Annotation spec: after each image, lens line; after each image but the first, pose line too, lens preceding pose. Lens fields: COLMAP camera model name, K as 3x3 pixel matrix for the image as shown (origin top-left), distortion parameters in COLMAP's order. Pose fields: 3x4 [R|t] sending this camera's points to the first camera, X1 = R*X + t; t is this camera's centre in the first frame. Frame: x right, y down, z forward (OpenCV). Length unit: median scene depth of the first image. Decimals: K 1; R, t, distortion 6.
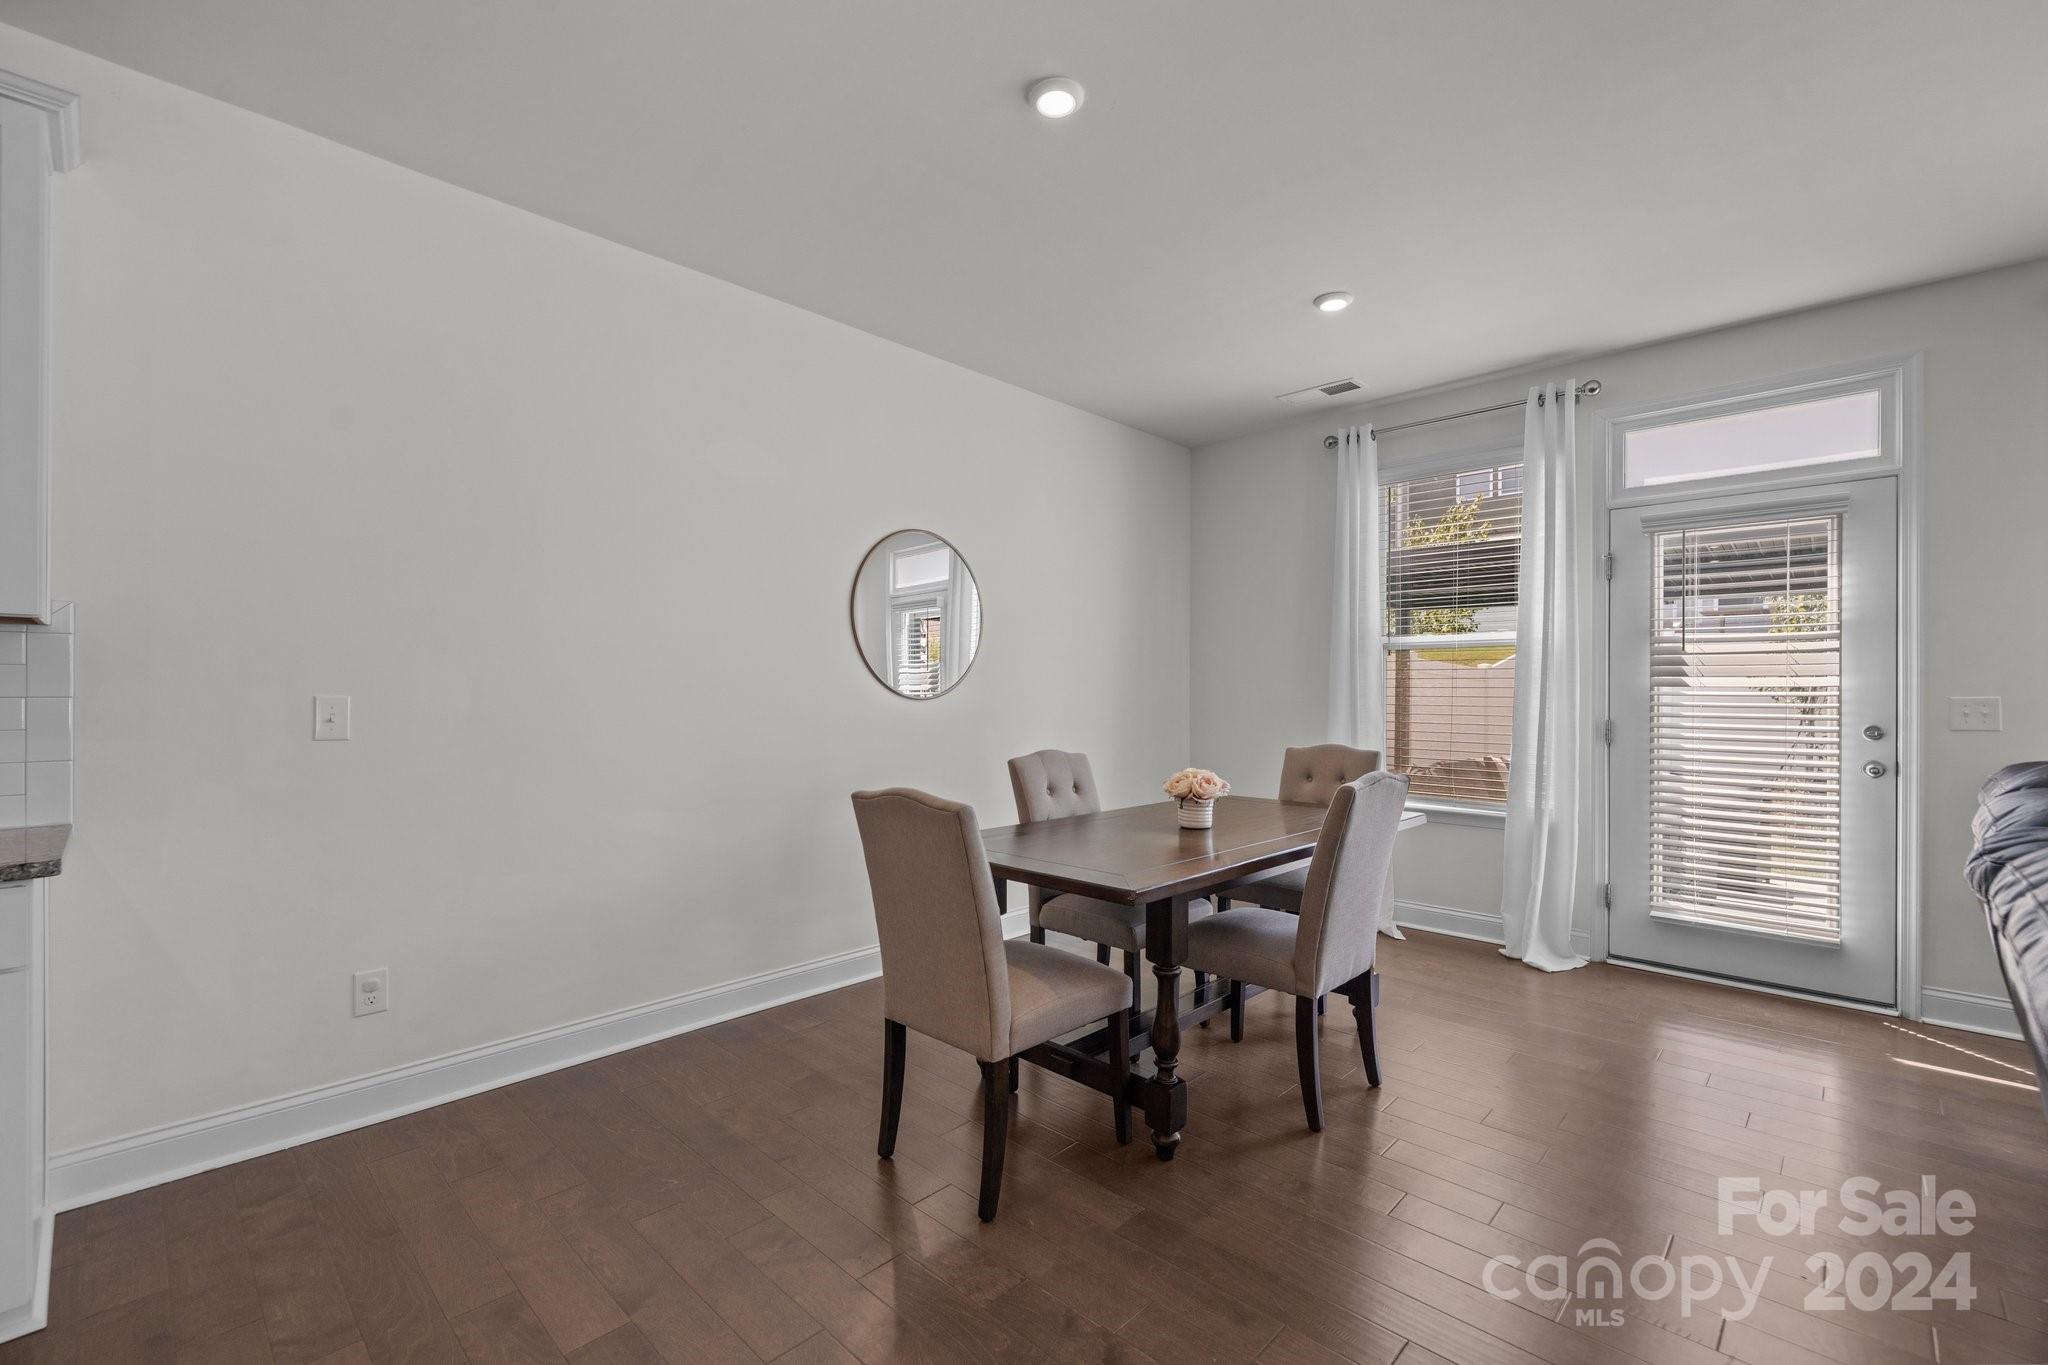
lens RADIAL K [[874.5, 0, 1023.6], [0, 874.5, 692.0], [0, 0, 1]] dist [-0.000619, -0.000173]
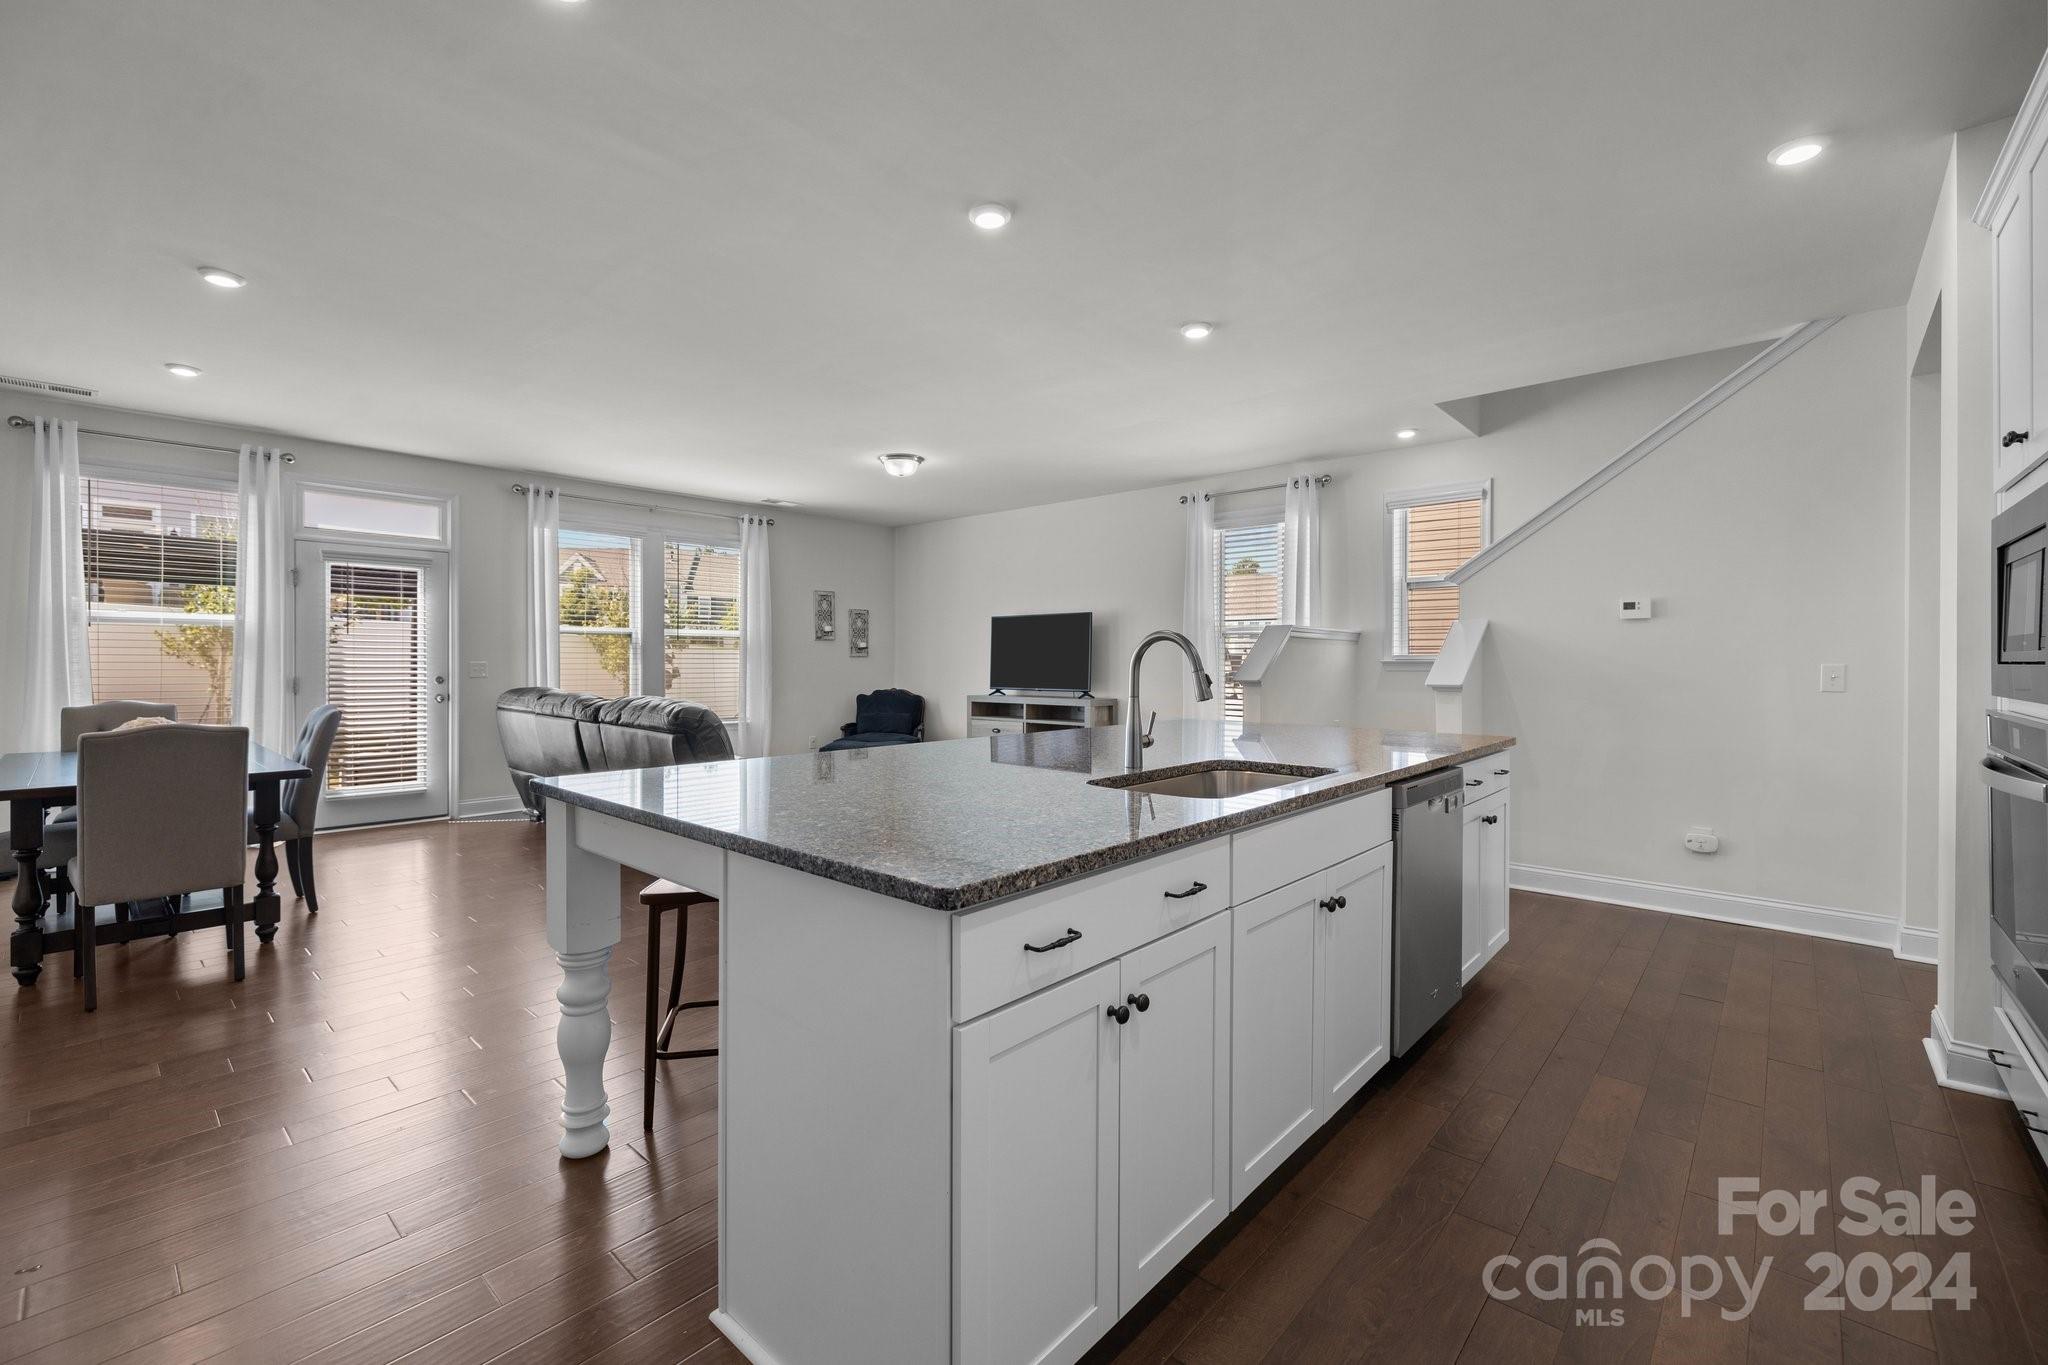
lens RADIAL K [[864.1, 0, 1016.3], [0, 864.1, 671.7], [0, 0, 1]] dist [0.000264, -0.000254]
pose [[-0.034789, -0.013723, 0.999300, -1.001629], [-0.001980, 0.999905, 0.013663, -0.001304], [-0.999393, -0.001503, -0.034813, -0.233588]]
